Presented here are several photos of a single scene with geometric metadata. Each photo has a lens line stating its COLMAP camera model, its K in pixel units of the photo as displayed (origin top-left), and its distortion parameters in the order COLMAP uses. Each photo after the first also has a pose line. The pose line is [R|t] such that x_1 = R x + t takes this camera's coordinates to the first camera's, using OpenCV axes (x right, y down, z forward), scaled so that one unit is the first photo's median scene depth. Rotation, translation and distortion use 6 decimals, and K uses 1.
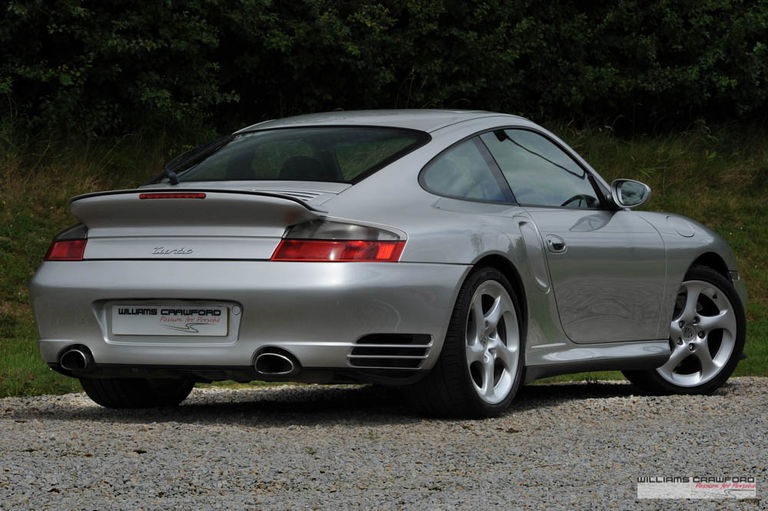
lens RADIAL K [[3092.3, 0, 383.9], [0, 3092.3, 255.2], [0, 0, 1]] dist [-0.020612, 0.000000]
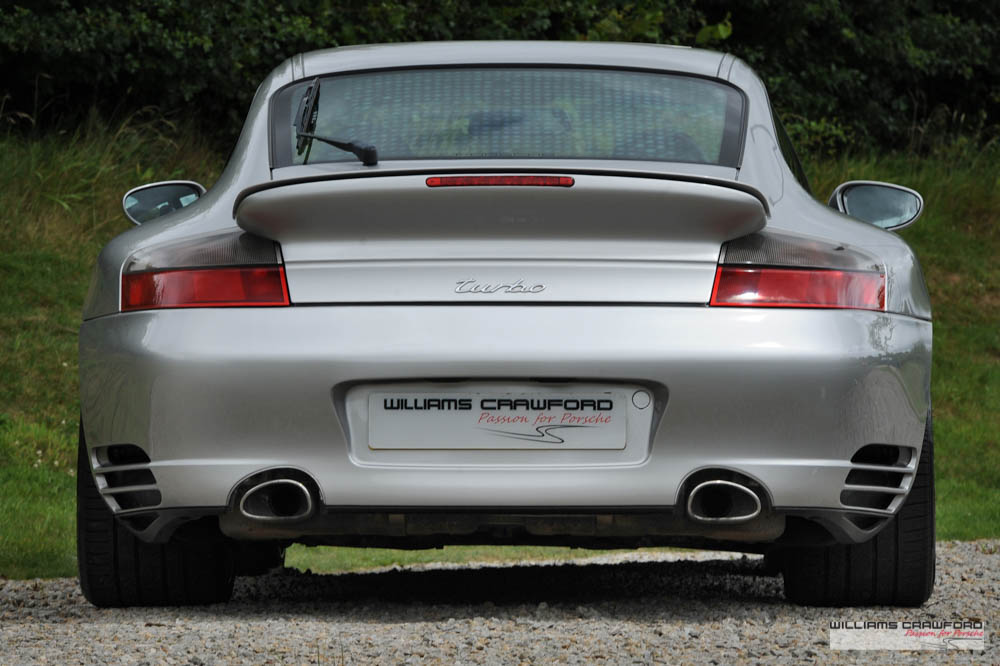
lens RADIAL K [[4767.5, 0, 495.8], [0, 4767.5, 335.3], [0, 0, 1]] dist [0.847708, 0.000000]
pose [[0.937568, 0.004234, 0.347776, -0.350309], [-0.001577, 0.999967, -0.007921, 0.013137], [-0.347798, 0.006878, 0.937544, 0.247519]]
